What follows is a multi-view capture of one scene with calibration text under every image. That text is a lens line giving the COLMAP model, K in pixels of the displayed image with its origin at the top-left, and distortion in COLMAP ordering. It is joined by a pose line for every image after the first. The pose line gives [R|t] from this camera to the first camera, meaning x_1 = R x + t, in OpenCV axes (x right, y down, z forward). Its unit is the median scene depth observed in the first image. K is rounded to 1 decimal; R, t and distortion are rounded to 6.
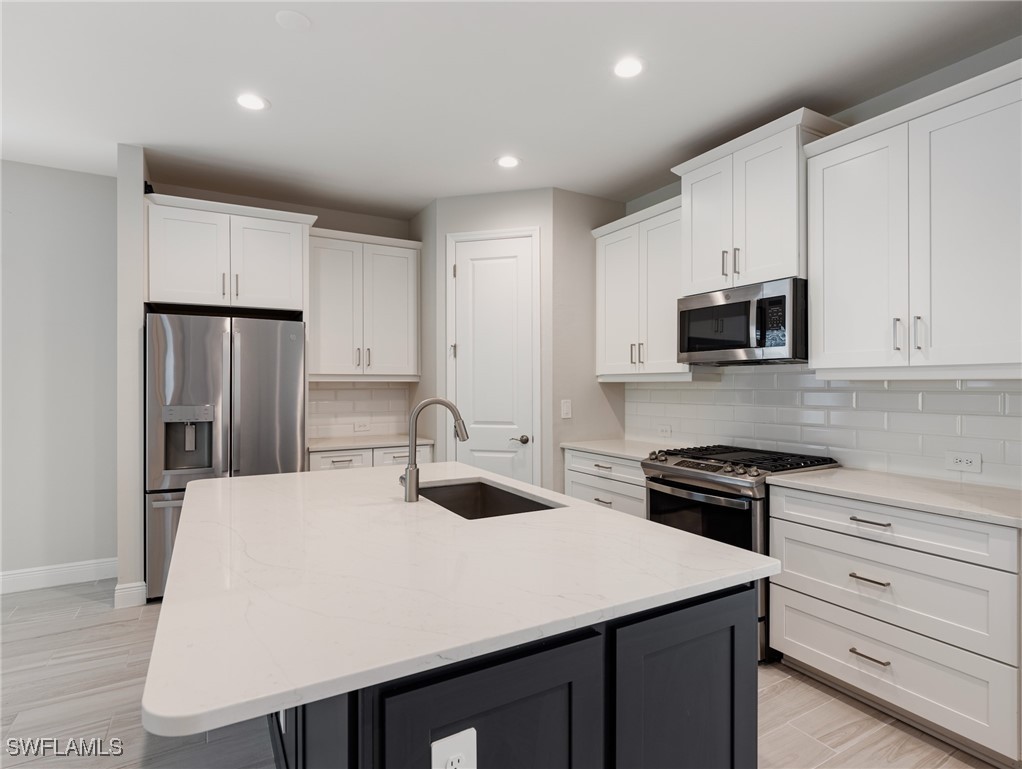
lens RADIAL K [[541.1, 0, 517.1], [0, 541.1, 385.1], [0, 0, 1]] dist [-0.000093, -0.001719]
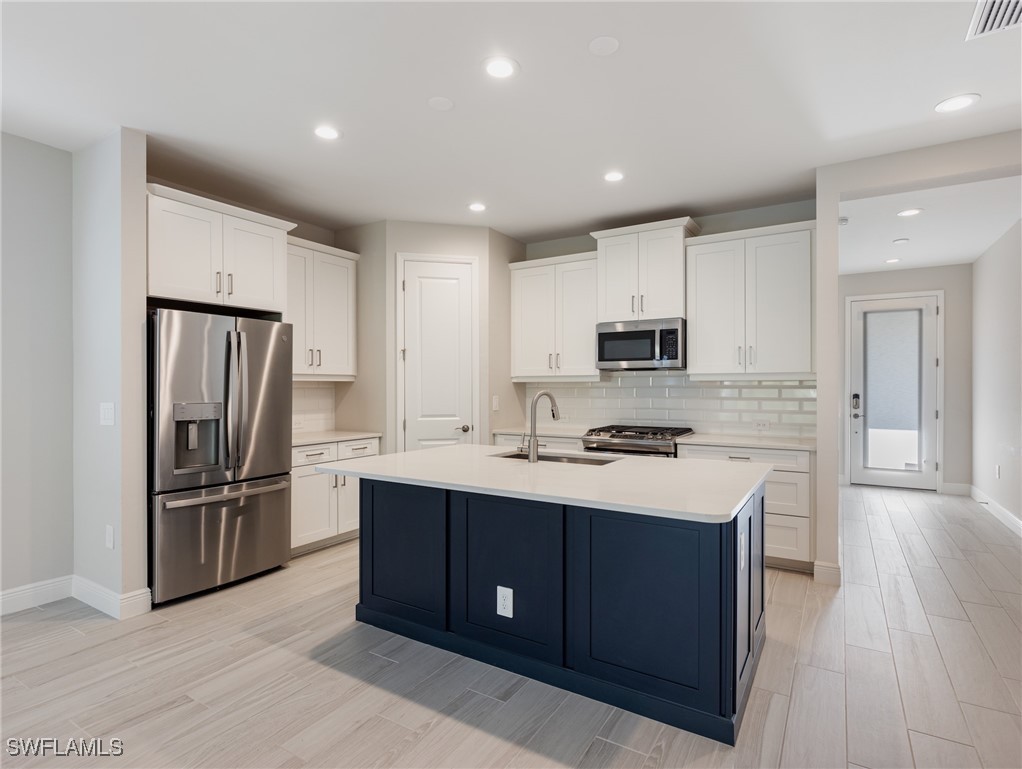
lens RADIAL K [[541.1, 0, 516.0], [0, 541.1, 380.3], [0, 0, 1]] dist [-0.000093, -0.001719]
pose [[0.875601, 0.005800, 0.483000, -0.550015], [0.000688, 0.999912, -0.013254, 0.008870], [-0.483034, 0.011938, 0.875520, -0.147740]]
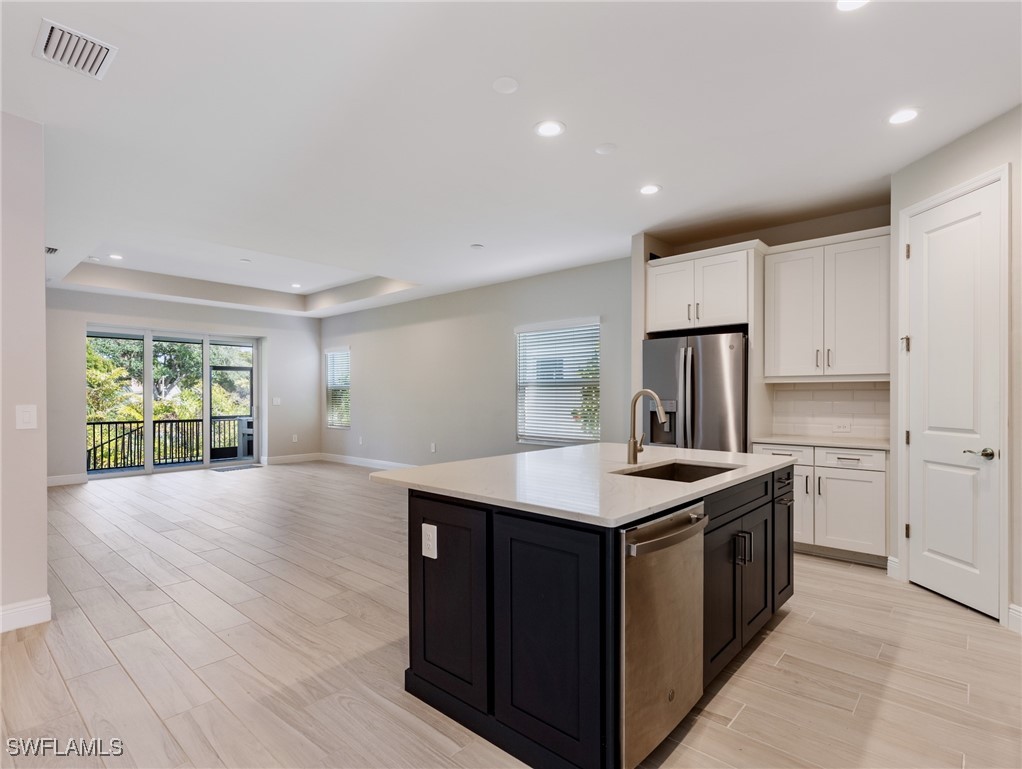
lens RADIAL K [[520.3, 0, 513.3], [0, 520.3, 399.4], [0, 0, 1]] dist [0.009444, -0.002629]
pose [[0.312540, 0.009180, -0.949860, 0.571450], [0.000023, 0.999953, 0.009672, 0.020511], [0.949905, -0.003045, 0.312525, 0.168377]]
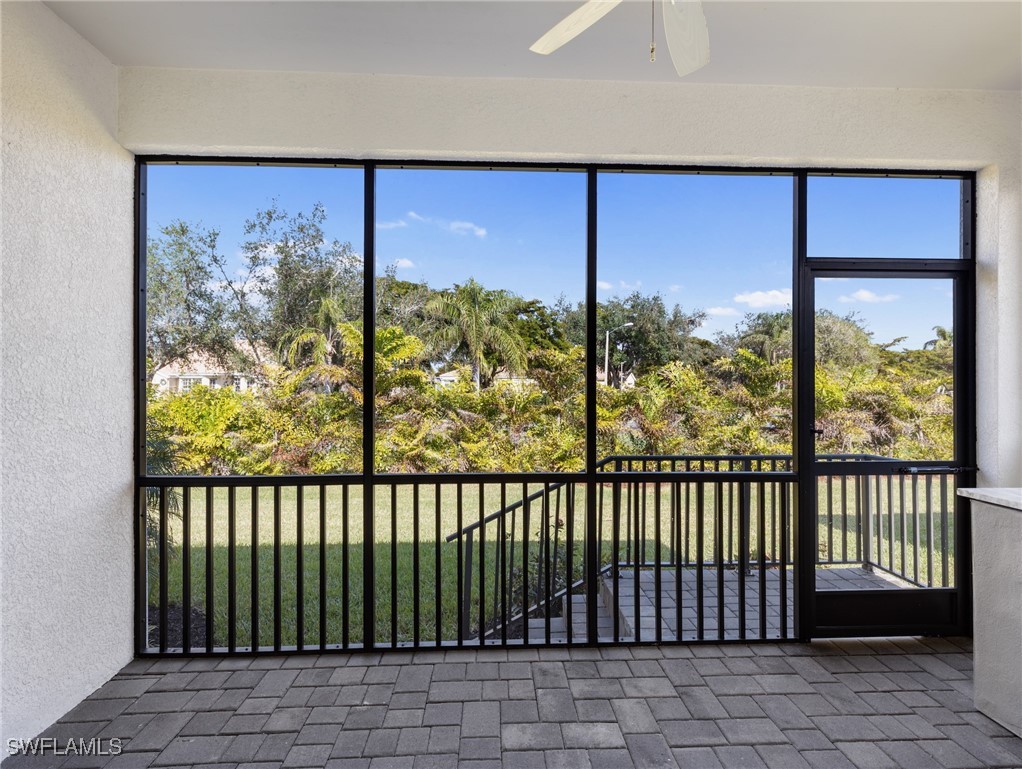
lens RADIAL K [[520.3, 0, 516.5], [0, 520.3, 382.5], [0, 0, 1]] dist [0.009444, -0.002629]
pose [[-0.451995, 0.002060, -0.892018, -2.189271], [-0.000081, 0.999997, 0.002350, 0.030444], [0.892021, 0.001135, -0.451993, -0.651195]]
